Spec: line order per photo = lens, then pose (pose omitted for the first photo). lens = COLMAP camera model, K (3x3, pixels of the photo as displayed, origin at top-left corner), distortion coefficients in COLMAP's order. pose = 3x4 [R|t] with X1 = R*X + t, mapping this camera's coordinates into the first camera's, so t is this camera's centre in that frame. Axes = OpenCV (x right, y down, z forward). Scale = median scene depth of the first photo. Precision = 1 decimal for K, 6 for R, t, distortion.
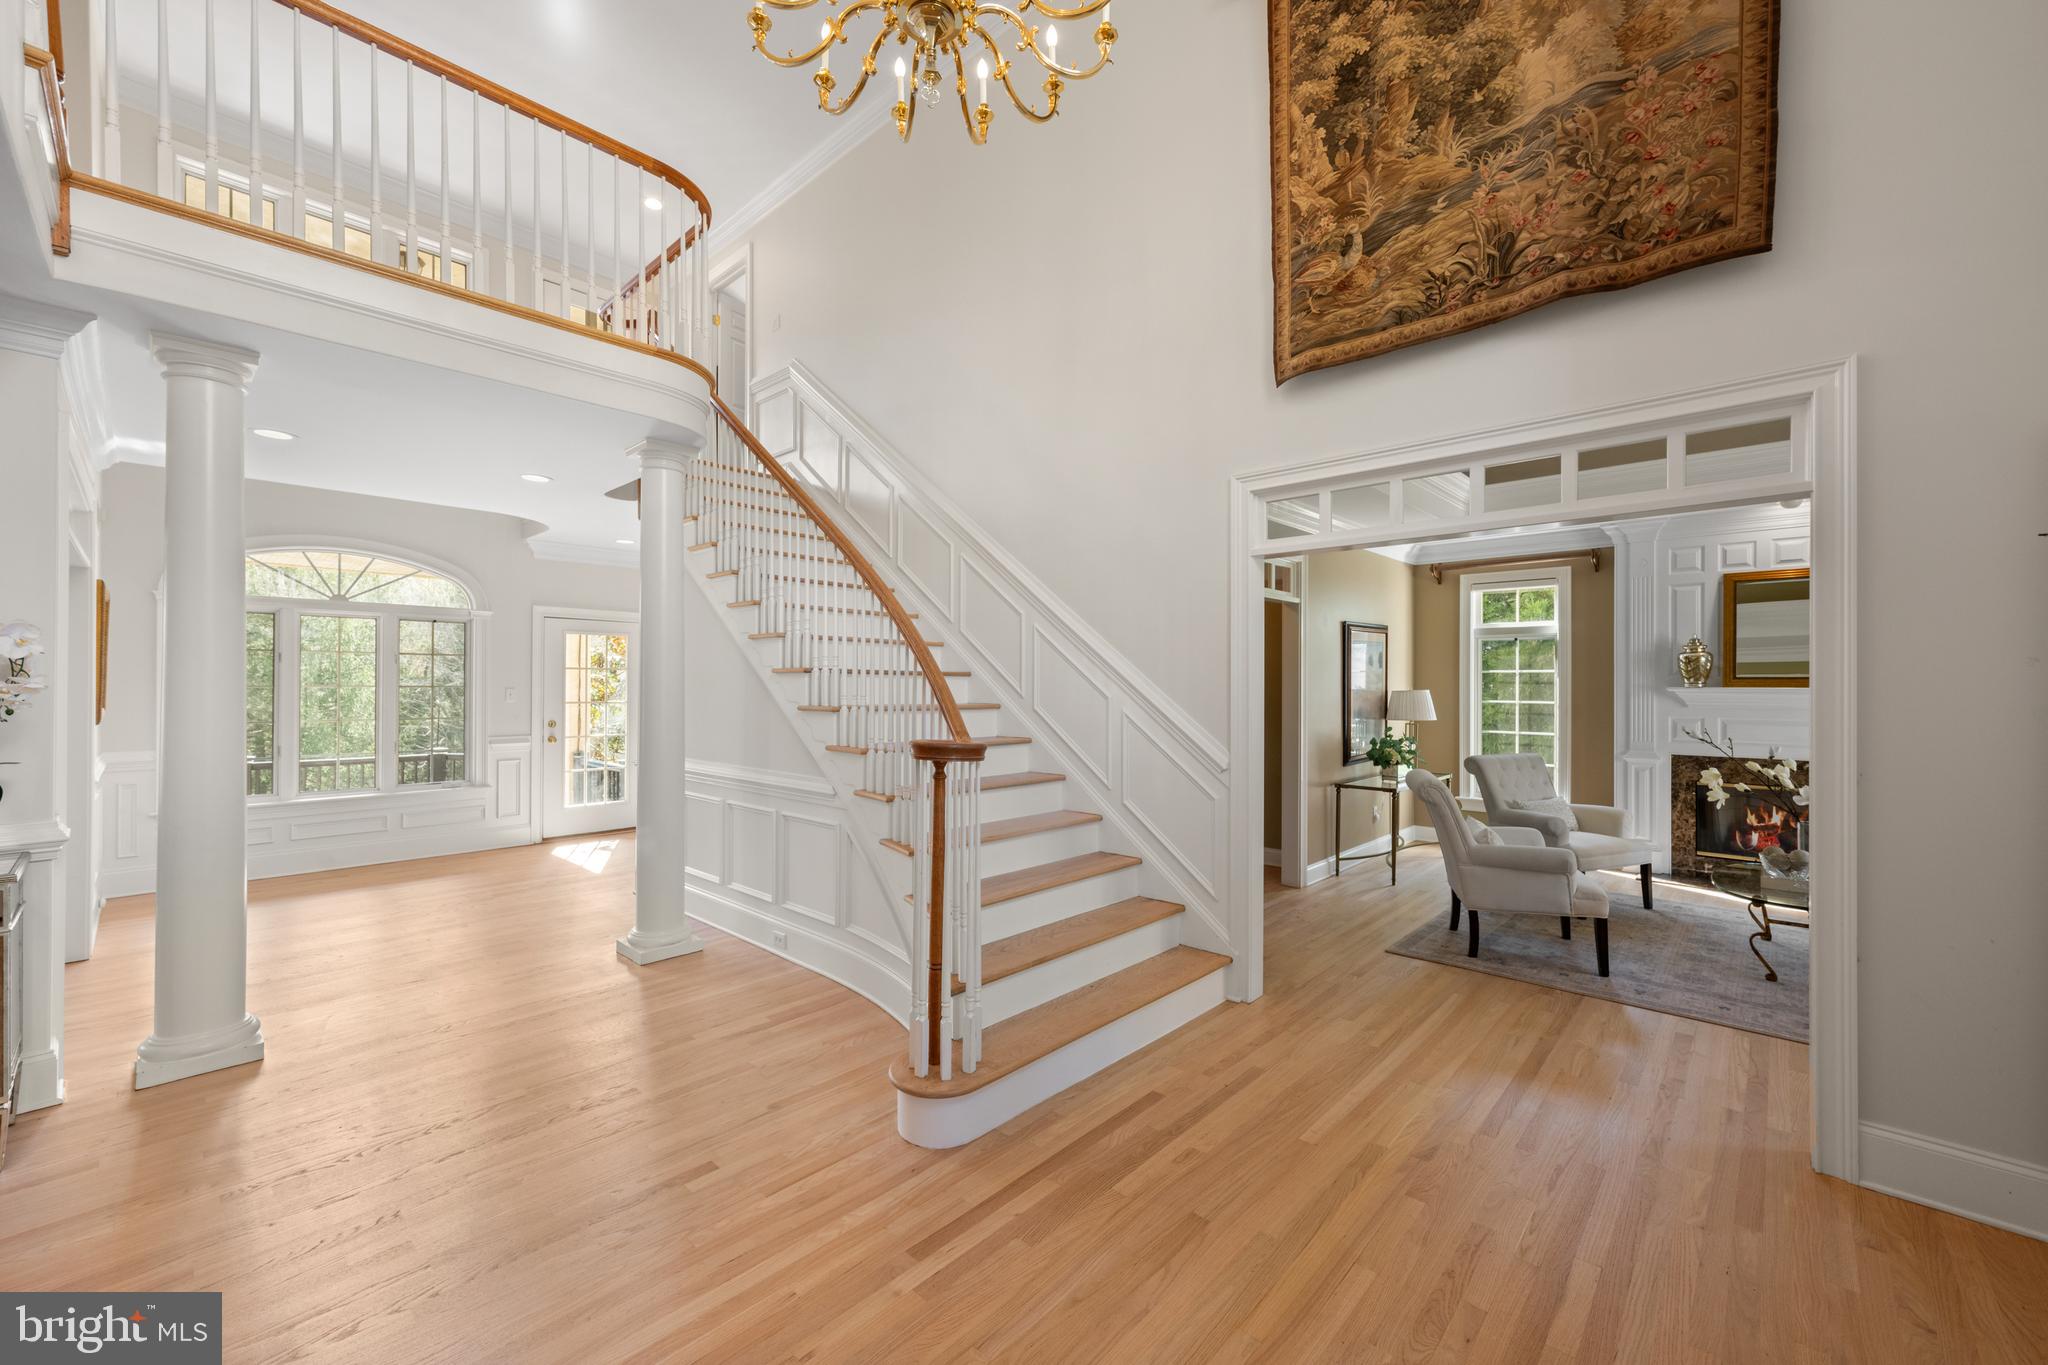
lens RADIAL K [[811.5, 0, 996.1], [0, 811.5, 686.2], [0, 0, 1]] dist [0.001425, -0.001138]
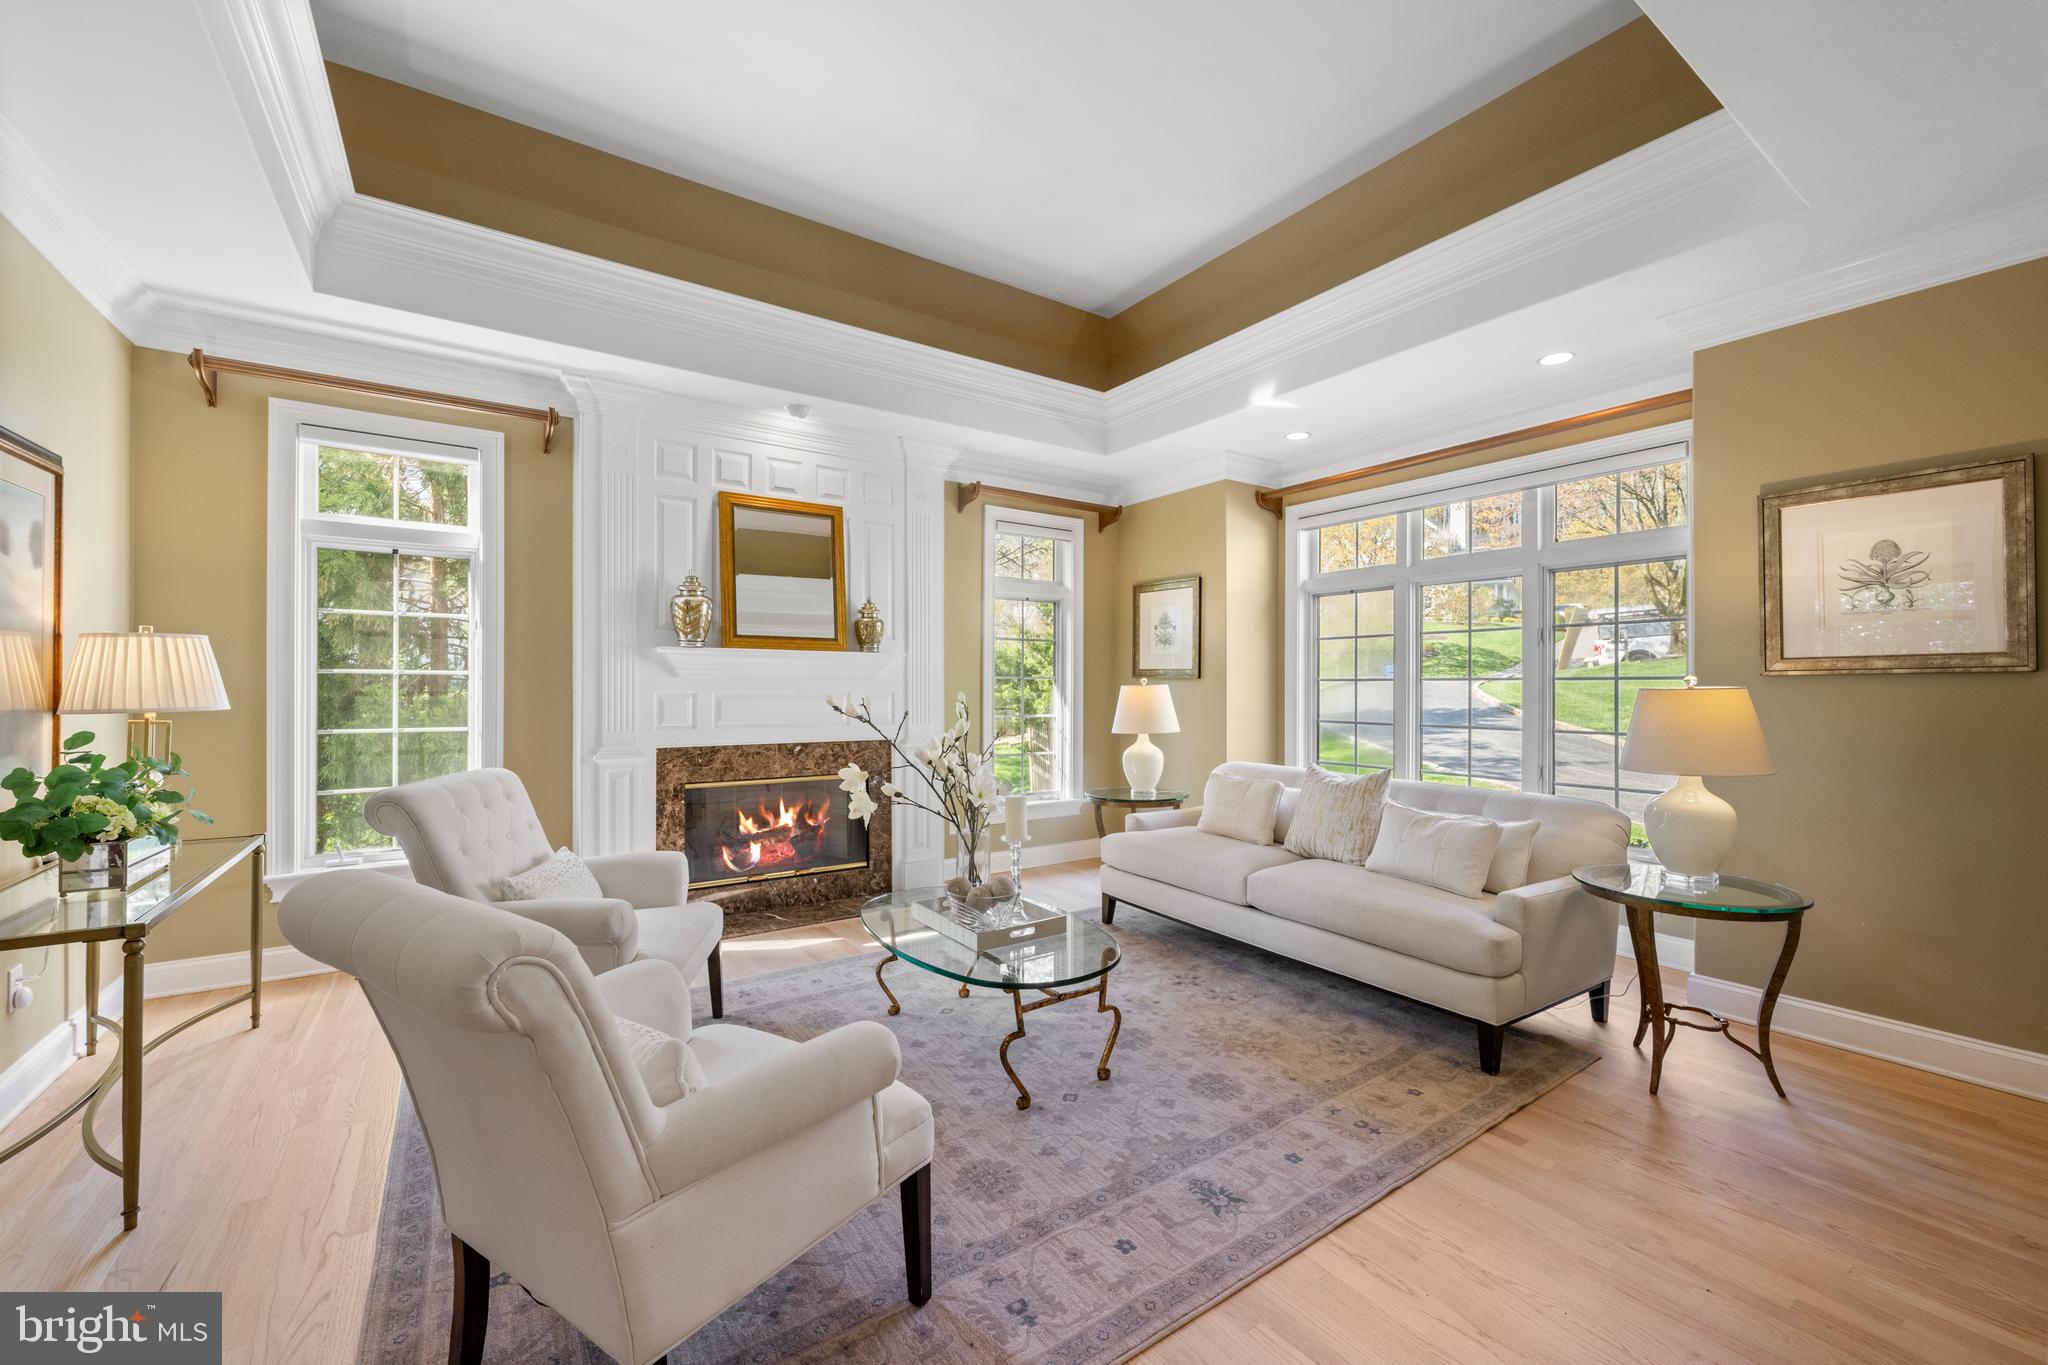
lens RADIAL K [[811.5, 0, 1035.7], [0, 811.5, 686.1], [0, 0, 1]] dist [0.001425, -0.001138]
pose [[0.195170, -0.001683, 0.980768, 0.246356], [0.002722, 0.999996, 0.001174, 0.034266], [-0.980766, 0.002441, 0.195174, 0.584337]]
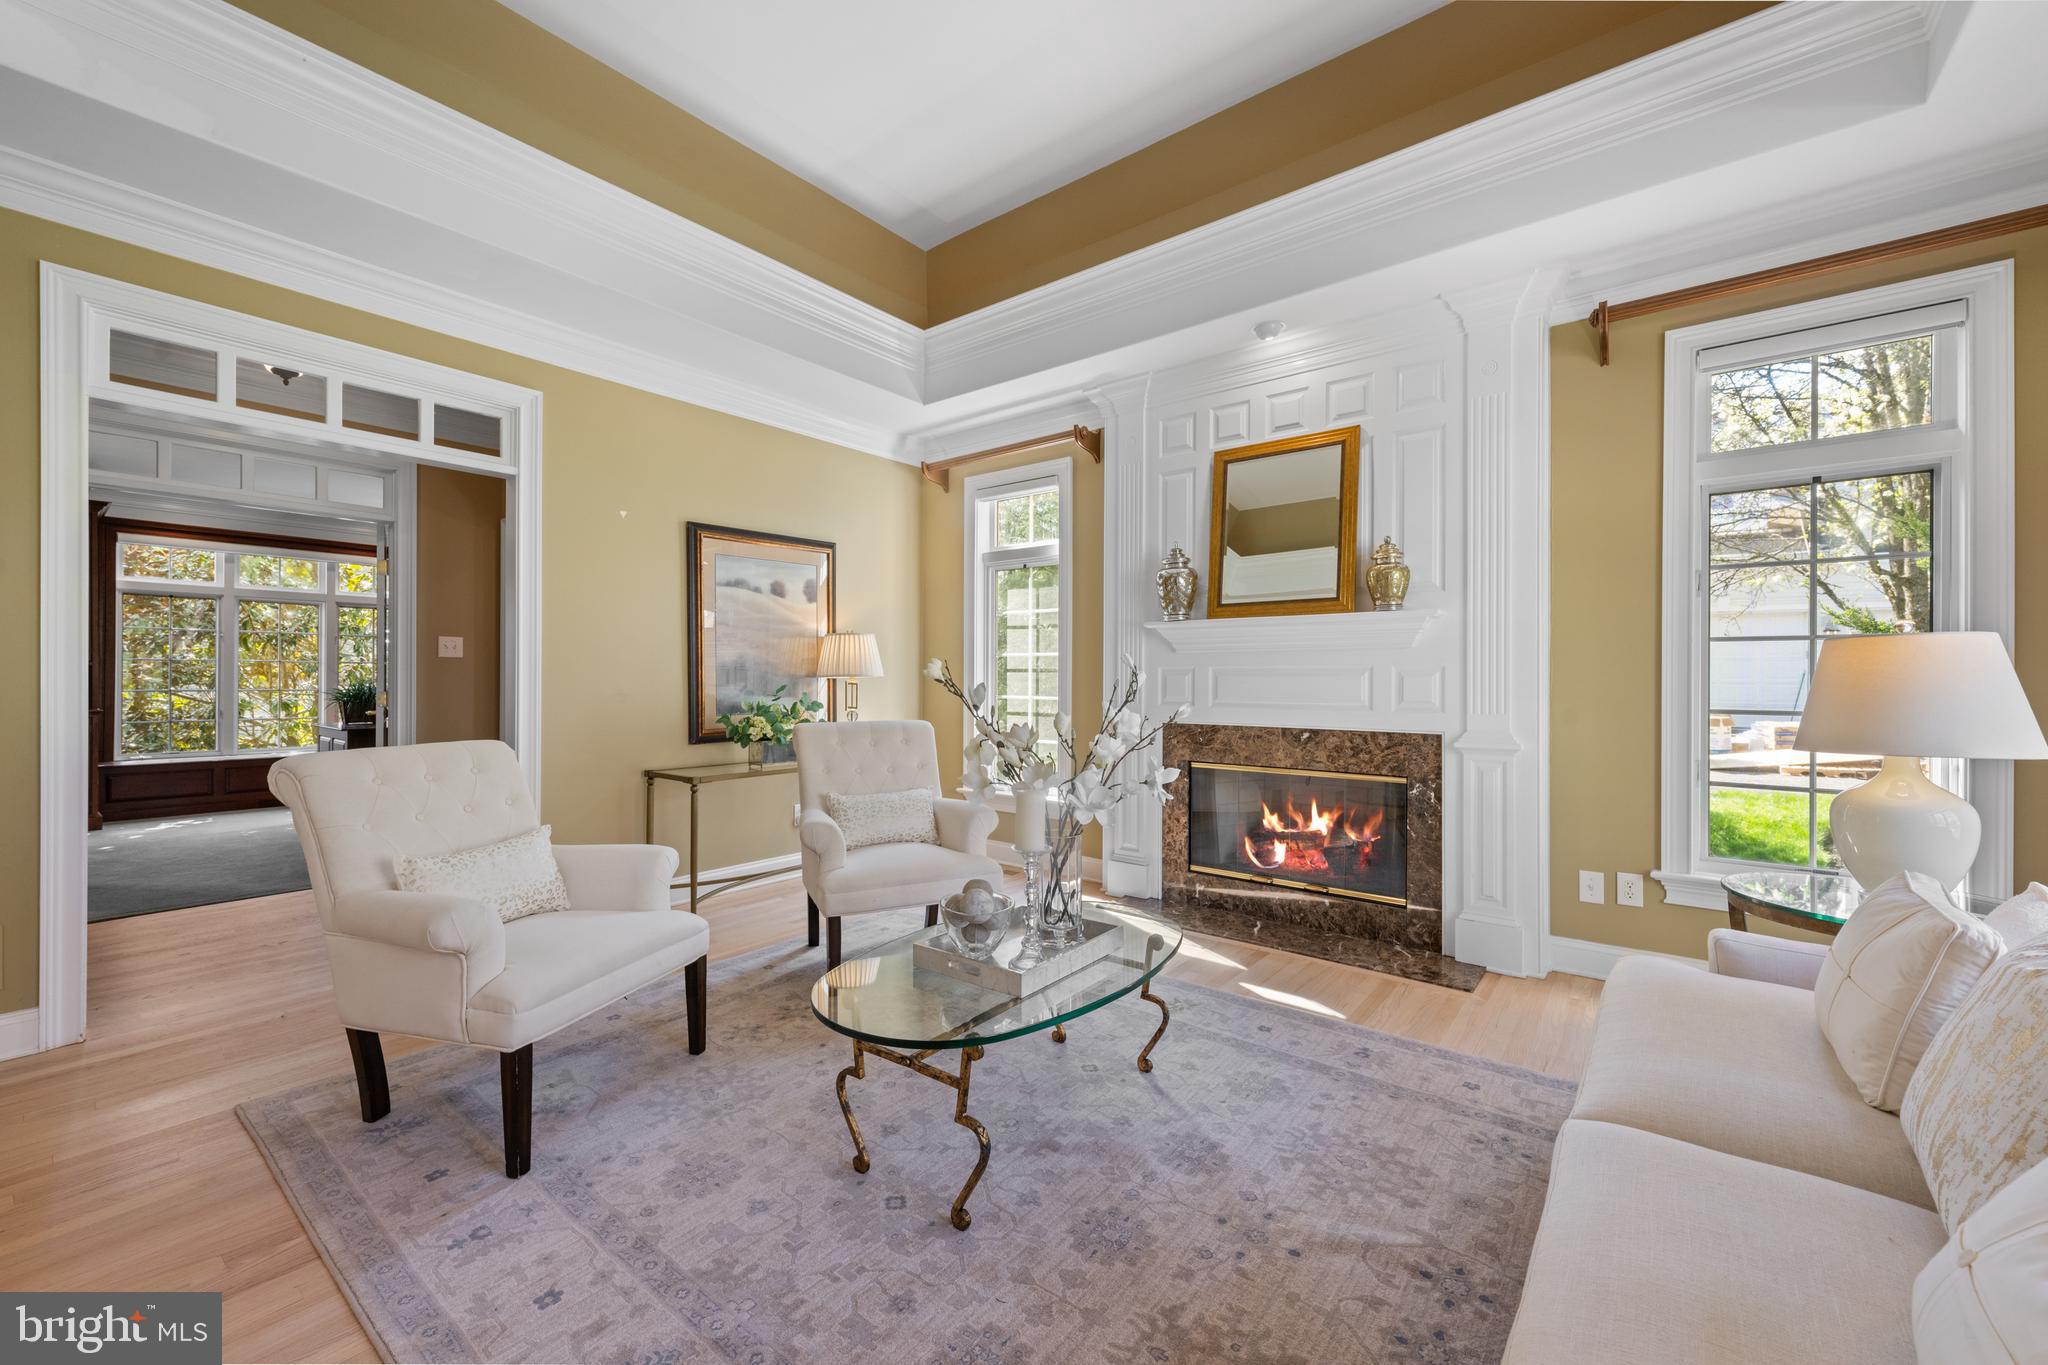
lens RADIAL K [[811.5, 0, 1011.2], [0, 811.5, 681.1], [0, 0, 1]] dist [0.001425, -0.001138]
pose [[0.995782, 0.000615, 0.091745, 0.666214], [-0.000299, 0.999994, -0.003463, 0.053147], [-0.091746, 0.003421, 0.995777, 0.348563]]
